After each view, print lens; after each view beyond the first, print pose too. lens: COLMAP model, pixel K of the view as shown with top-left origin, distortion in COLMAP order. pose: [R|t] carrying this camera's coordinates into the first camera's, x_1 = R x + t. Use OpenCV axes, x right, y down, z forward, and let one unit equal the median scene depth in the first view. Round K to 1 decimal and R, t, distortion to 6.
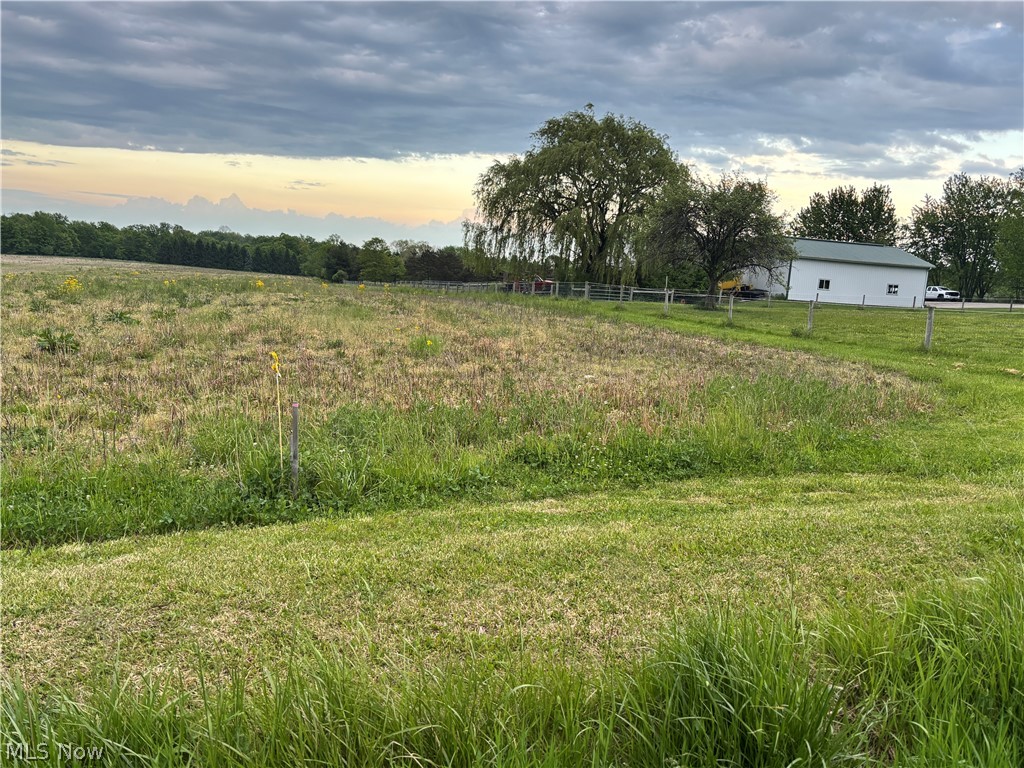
lens RADIAL K [[803.5, 0, 508.5], [0, 803.5, 385.4], [0, 0, 1]] dist [0.005146, -0.001653]
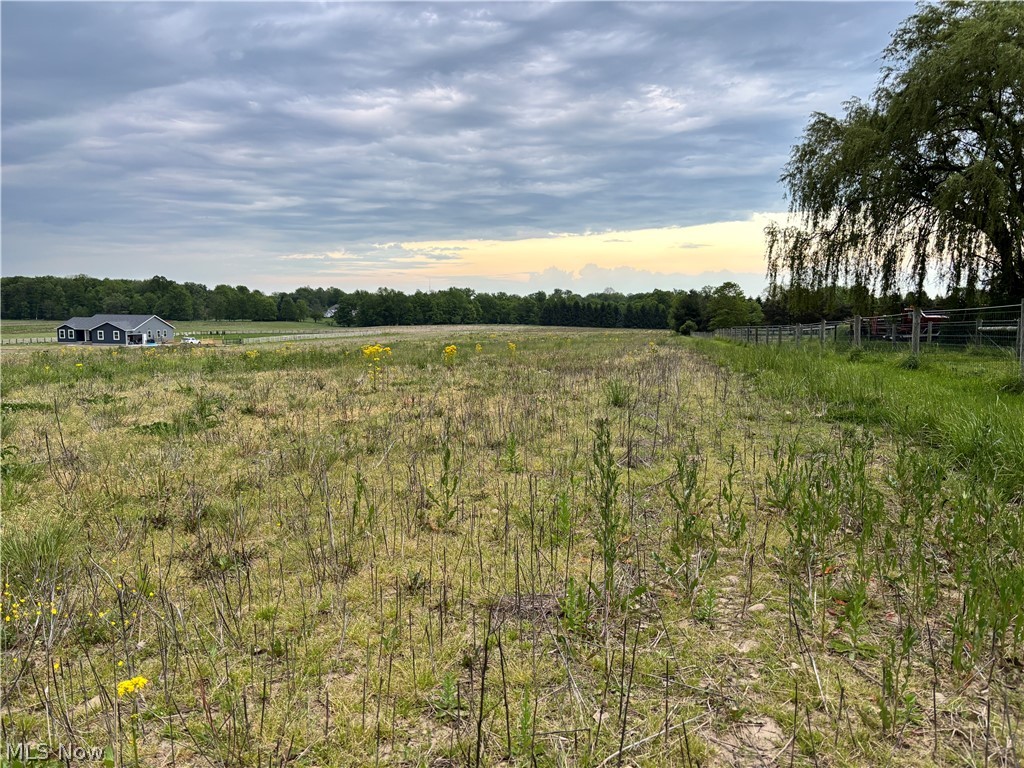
lens RADIAL K [[755.6, 0, 510.5], [0, 755.6, 378.4], [0, 0, 1]] dist [0.013934, 0.005053]
pose [[0.884871, -0.027108, -0.465047, 0.033980], [-0.005121, 0.997679, -0.067901, -0.047467], [0.465808, 0.062465, 0.882678, 0.392353]]
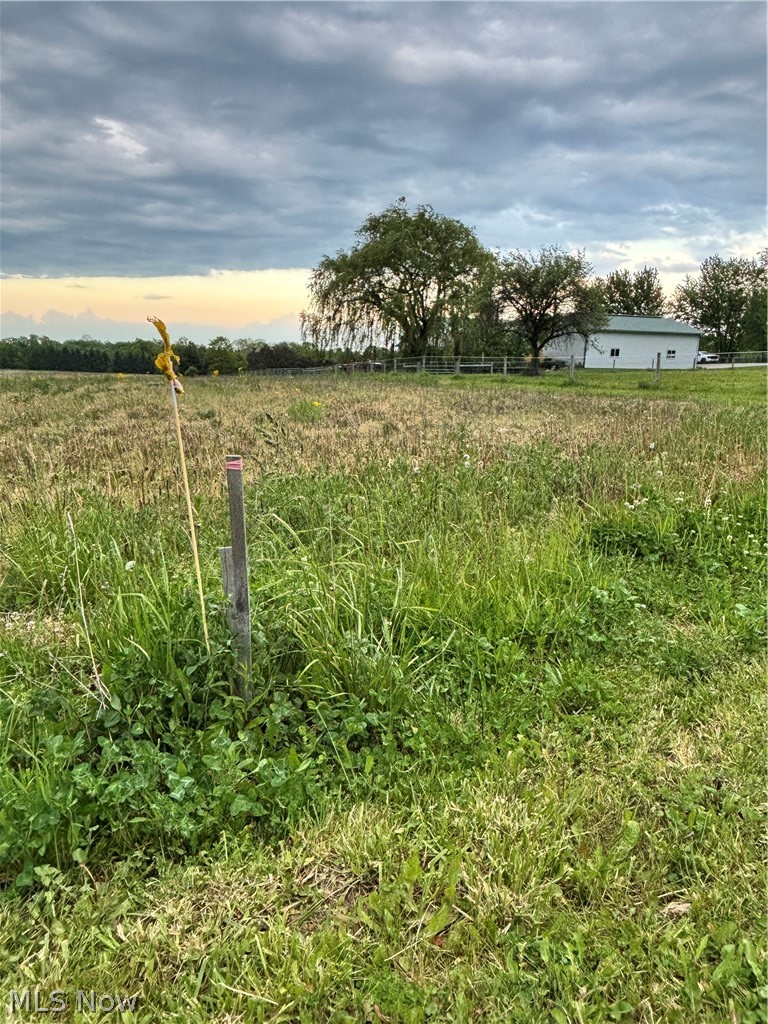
lens RADIAL K [[658.3, 0, 384.3], [0, 658.3, 511.7], [0, 0, 1]] dist [-0.005377, 0.000003]
pose [[0.995796, -0.065773, 0.063749, -0.015051], [0.060180, 0.994475, 0.086006, 0.001526], [-0.069054, -0.081808, 0.994253, 0.048533]]
